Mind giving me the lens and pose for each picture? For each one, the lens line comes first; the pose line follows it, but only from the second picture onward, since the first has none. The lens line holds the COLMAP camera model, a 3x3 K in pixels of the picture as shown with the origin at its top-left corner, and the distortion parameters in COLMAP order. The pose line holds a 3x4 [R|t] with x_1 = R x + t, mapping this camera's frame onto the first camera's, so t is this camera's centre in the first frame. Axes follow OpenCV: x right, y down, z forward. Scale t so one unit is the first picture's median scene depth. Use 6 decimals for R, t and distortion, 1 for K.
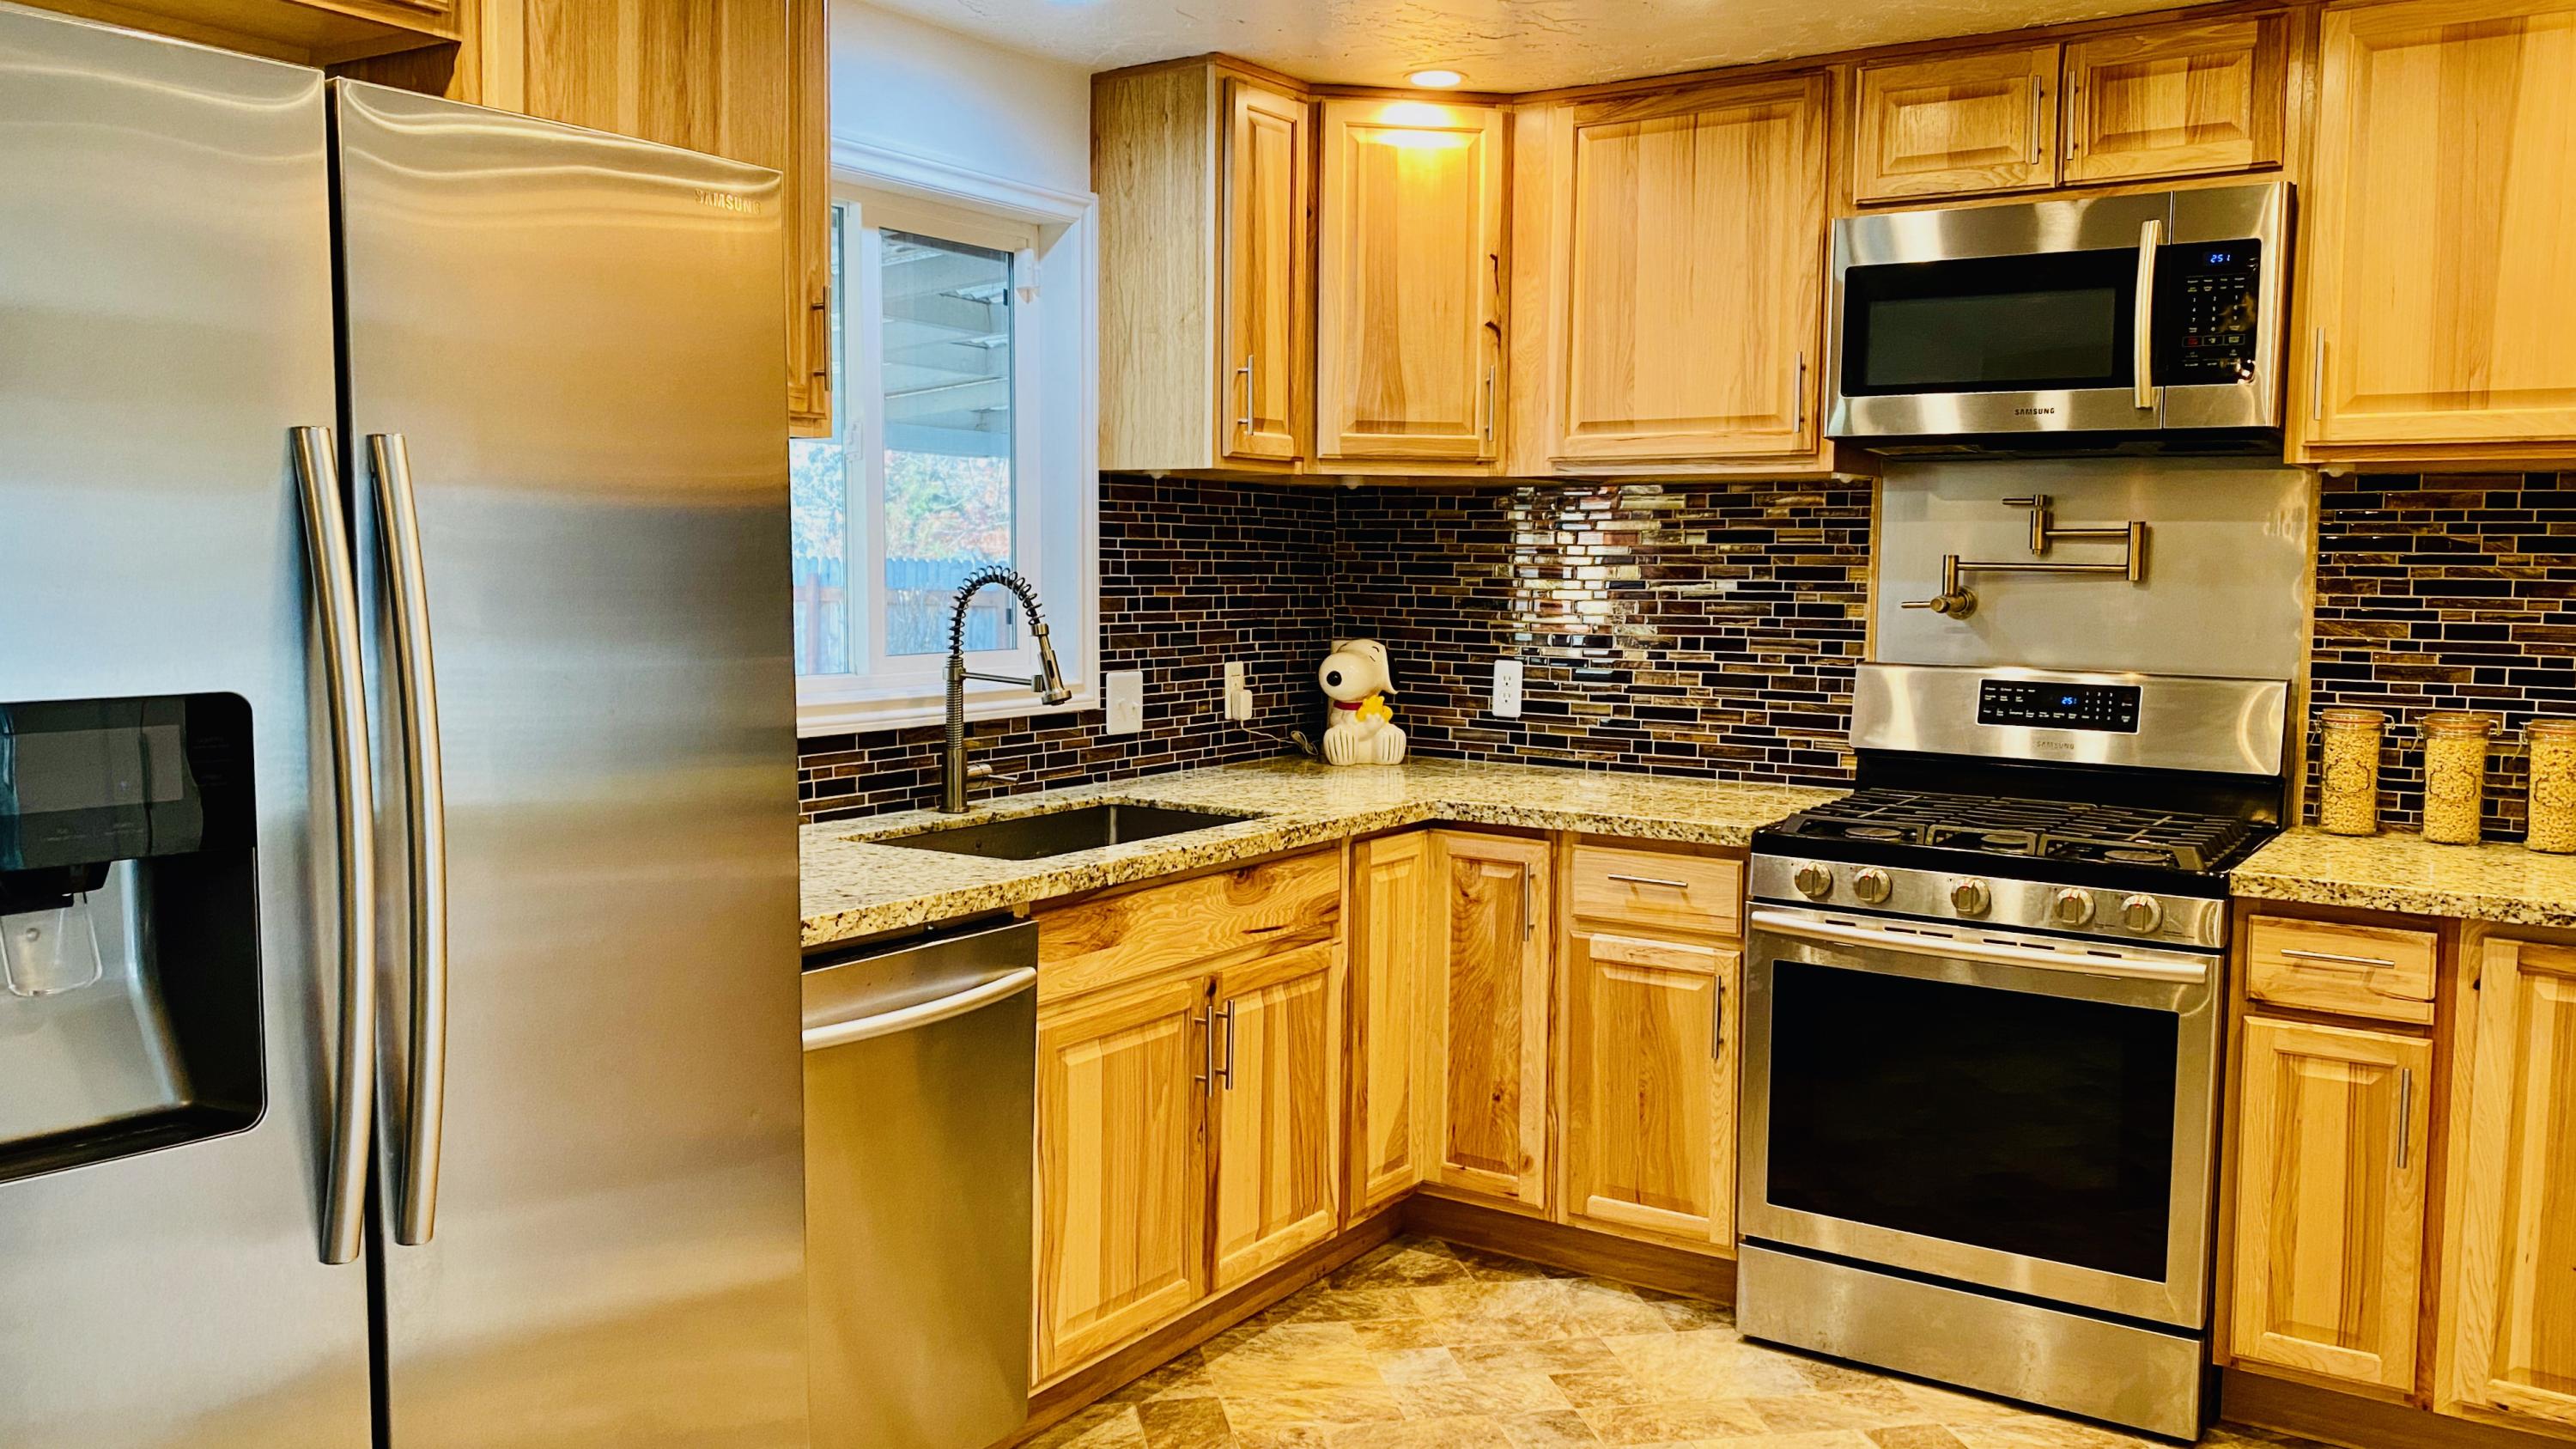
lens RADIAL K [[2027.6, 0, 1288.0], [0, 2027.6, 712.5], [0, 0, 1]] dist [0.114229, -0.168753]
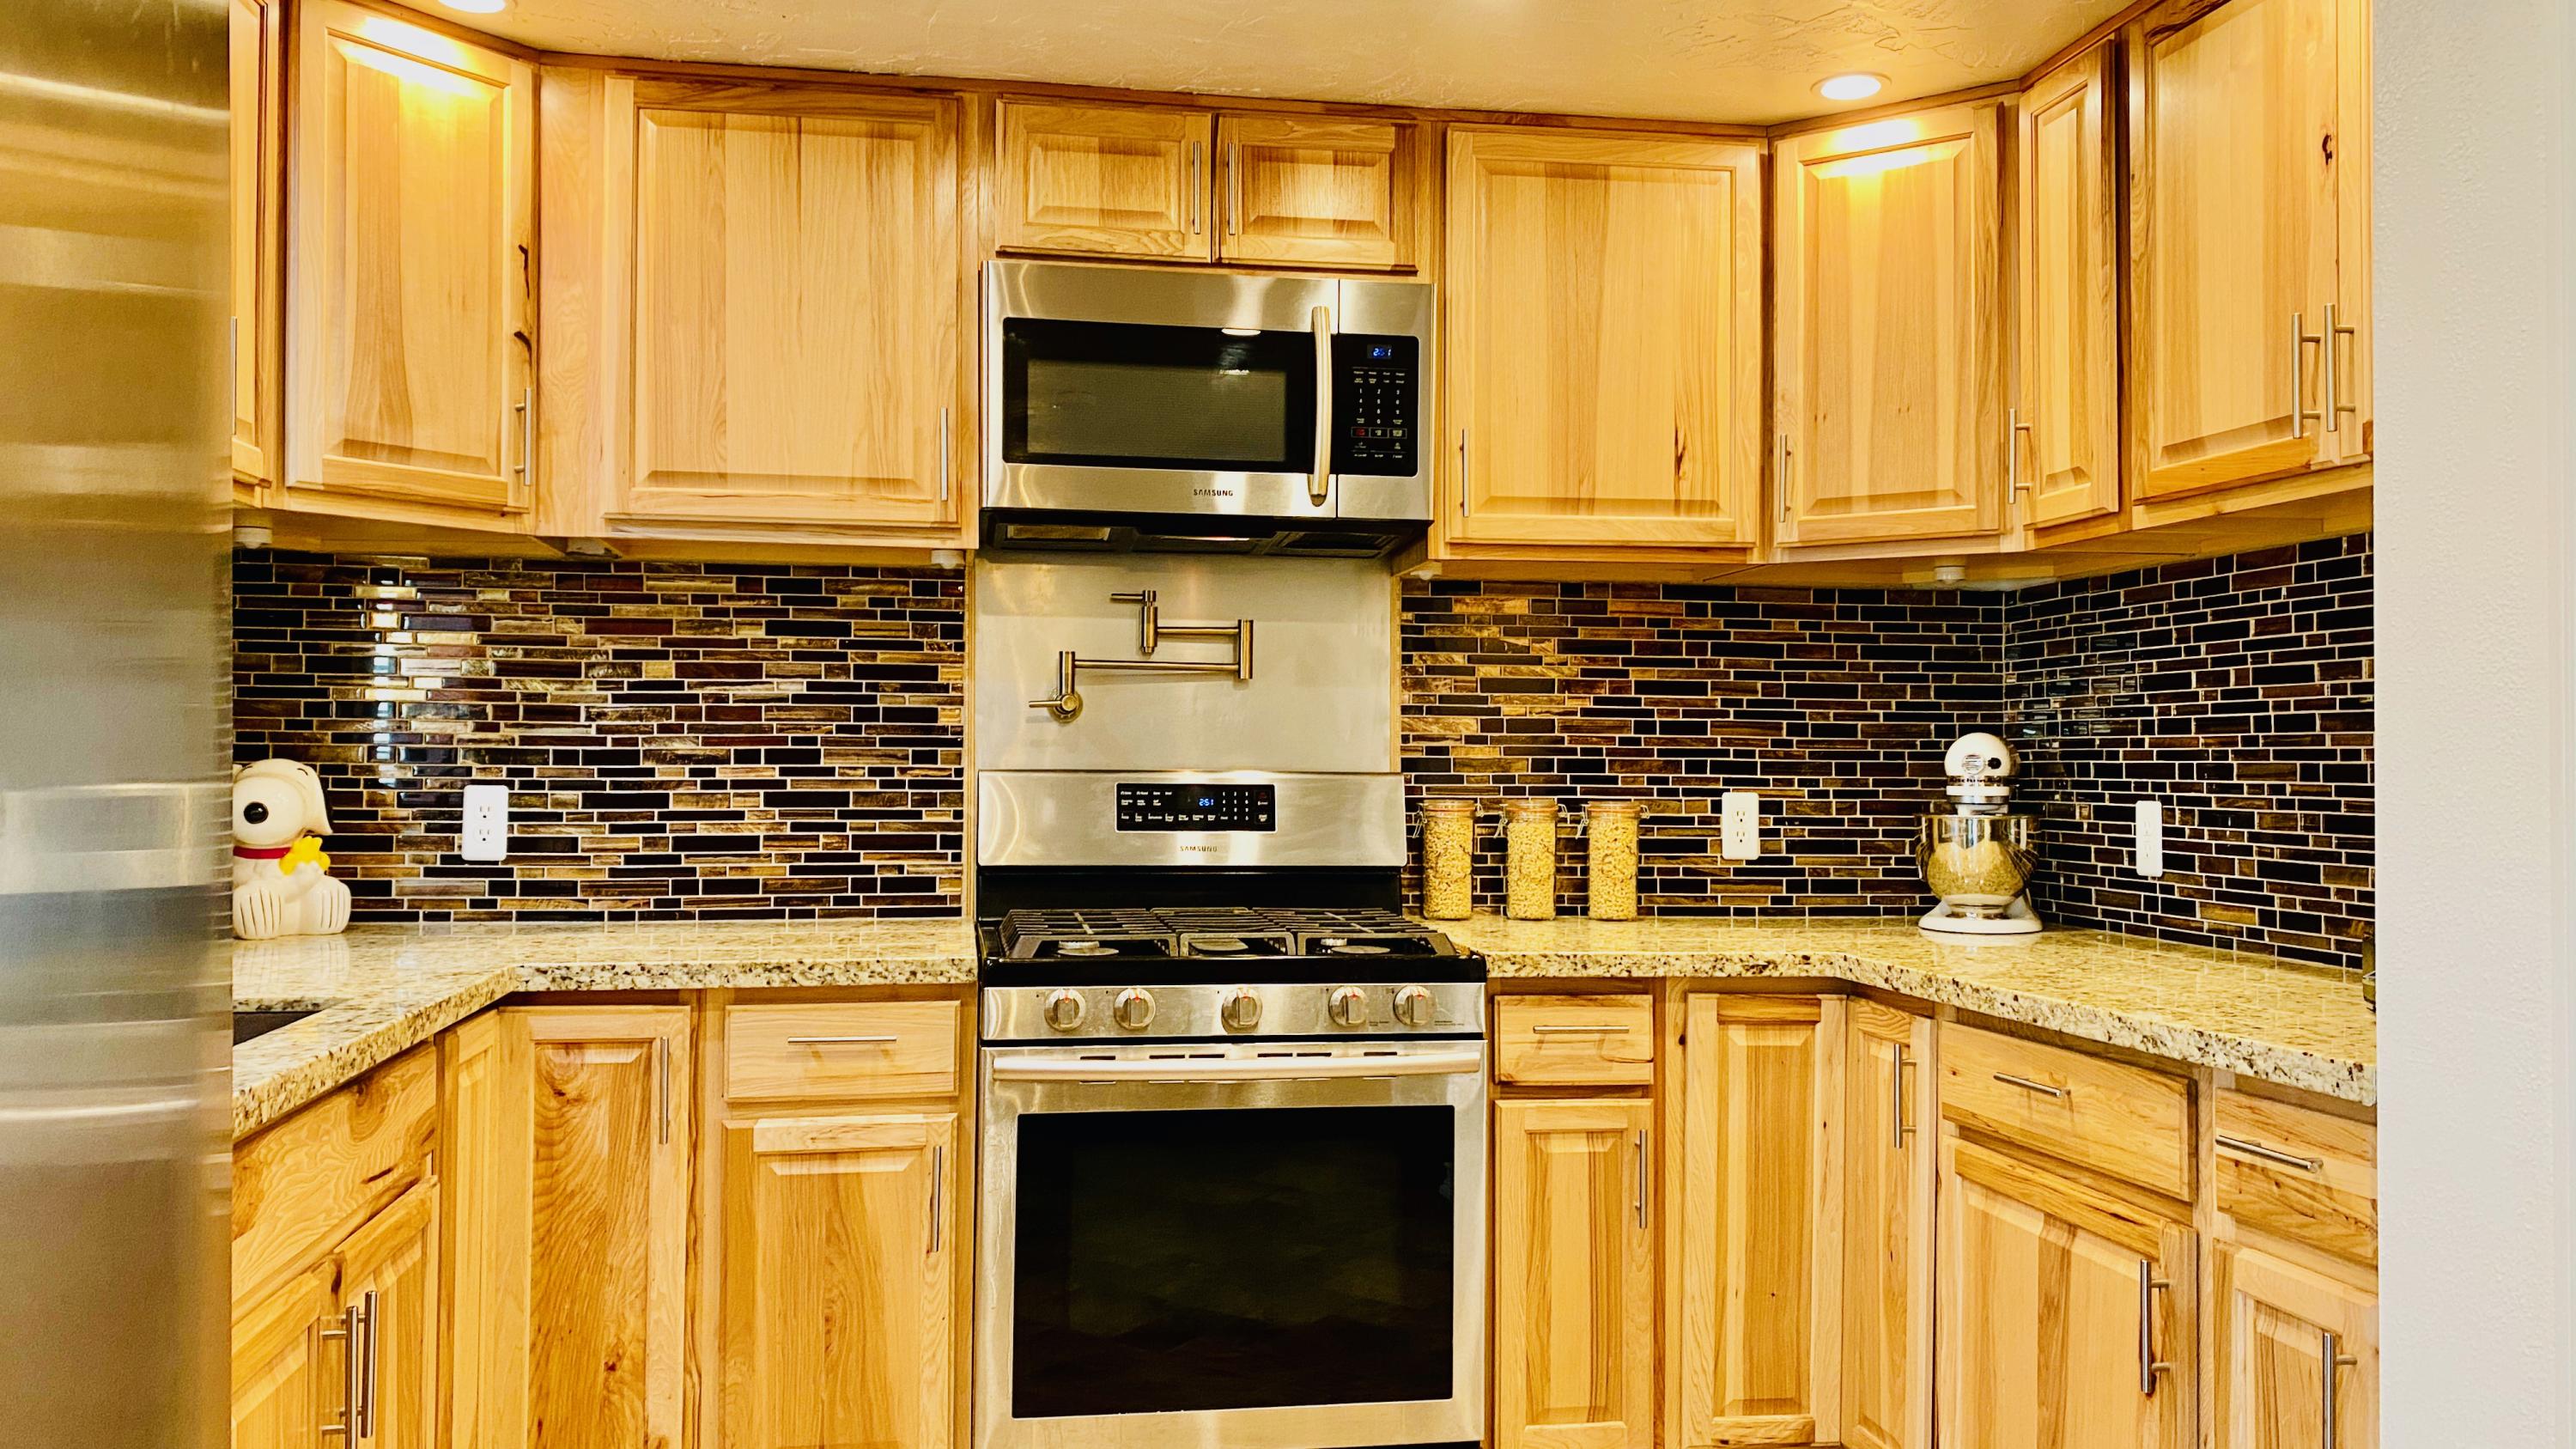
lens RADIAL K [[1942.2, 0, 1288.0], [0, 1942.2, 724.5], [0, 0, 1]] dist [0.112400, -0.276287]
pose [[0.730707, 0.004595, 0.682675, -0.204950], [0.055601, 0.996255, -0.066218, 0.019901], [-0.680423, 0.086344, 0.727715, 0.307526]]
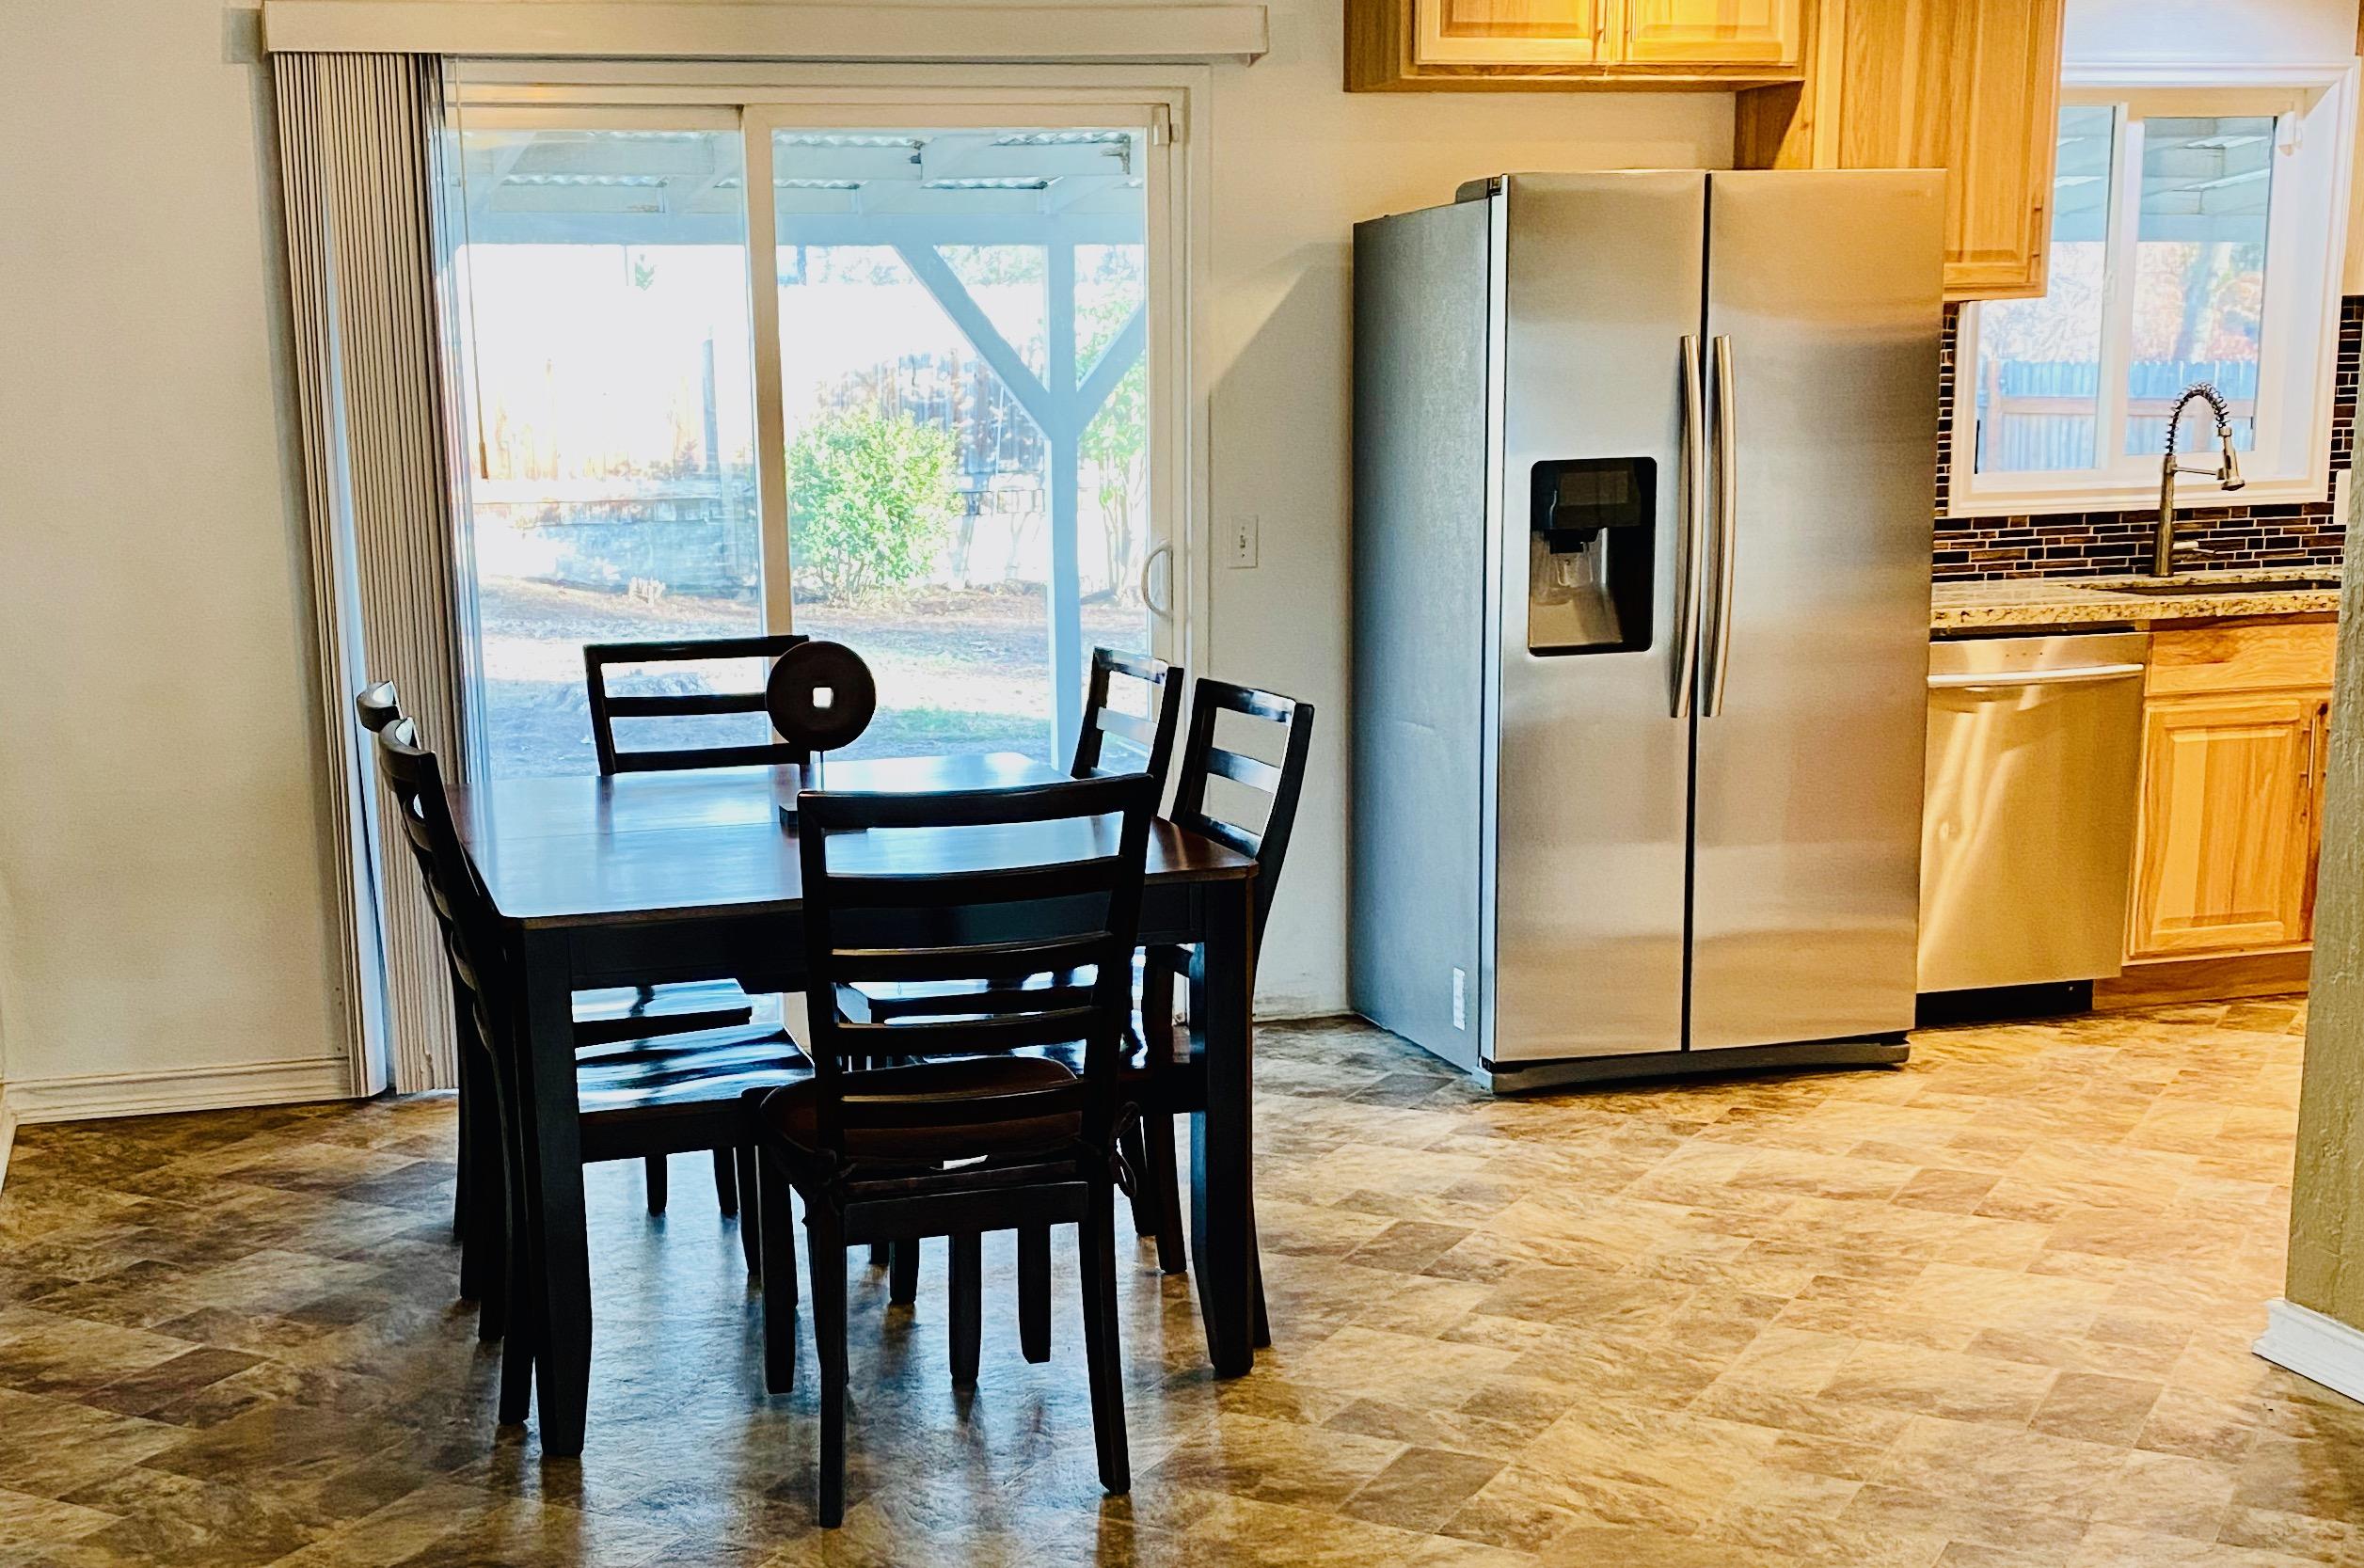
lens RADIAL K [[2235.9, 0, 1182.0], [0, 2235.9, 784.0], [0, 0, 1]] dist [0.048261, 0.002812]
pose [[0.766672, 0.099928, -0.634215, 0.287204], [-0.031930, 0.992526, 0.117785, 0.031331], [0.641244, -0.070051, 0.764133, -0.513161]]
